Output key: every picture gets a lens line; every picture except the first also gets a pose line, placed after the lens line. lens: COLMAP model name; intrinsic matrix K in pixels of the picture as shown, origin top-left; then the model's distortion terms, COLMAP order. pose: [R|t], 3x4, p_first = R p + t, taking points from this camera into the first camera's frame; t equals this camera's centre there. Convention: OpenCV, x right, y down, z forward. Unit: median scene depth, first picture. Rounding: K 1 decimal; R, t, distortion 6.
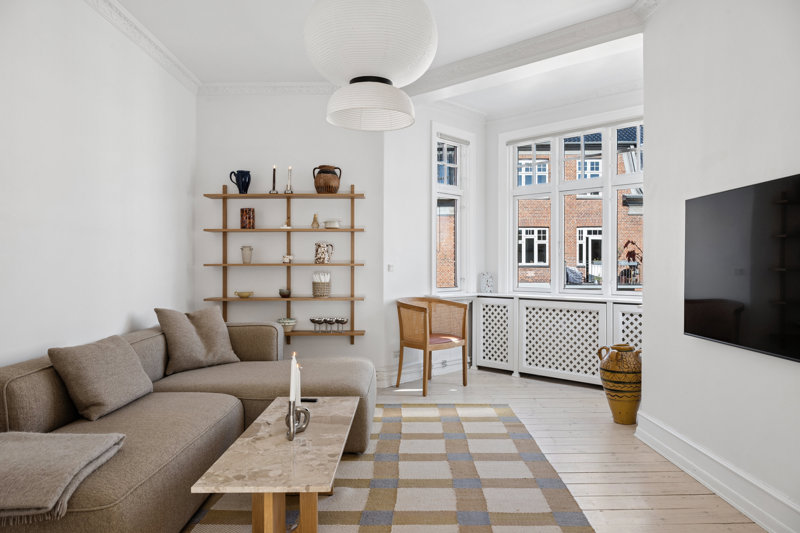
lens RADIAL K [[529.8, 0, 401.0], [0, 529.8, 268.1], [0, 0, 1]] dist [0.004116, 0.006558]
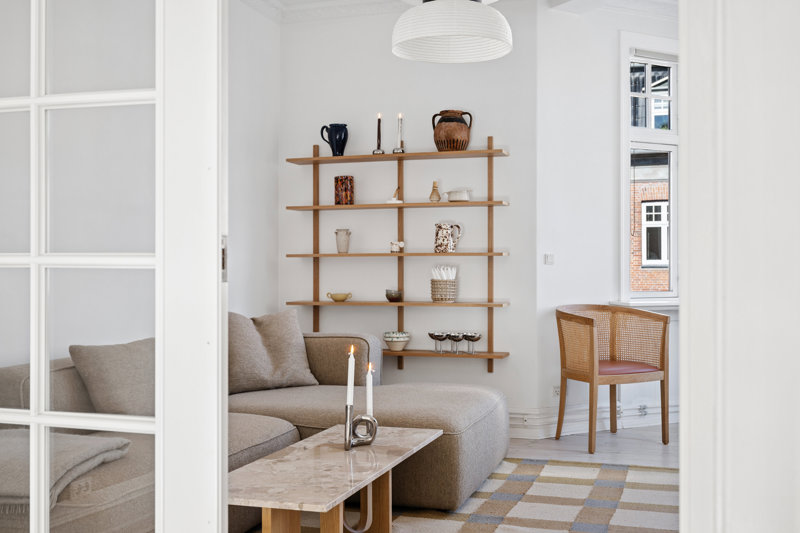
lens RADIAL K [[871.7, 0, 404.6], [0, 871.7, 267.5], [0, 0, 1]] dist [0.020118, 0.000000]
pose [[0.954532, -0.001005, -0.298107, 0.135689], [-0.000289, 0.999991, -0.004297, 0.014984], [0.298108, 0.004188, 0.954523, -0.094389]]
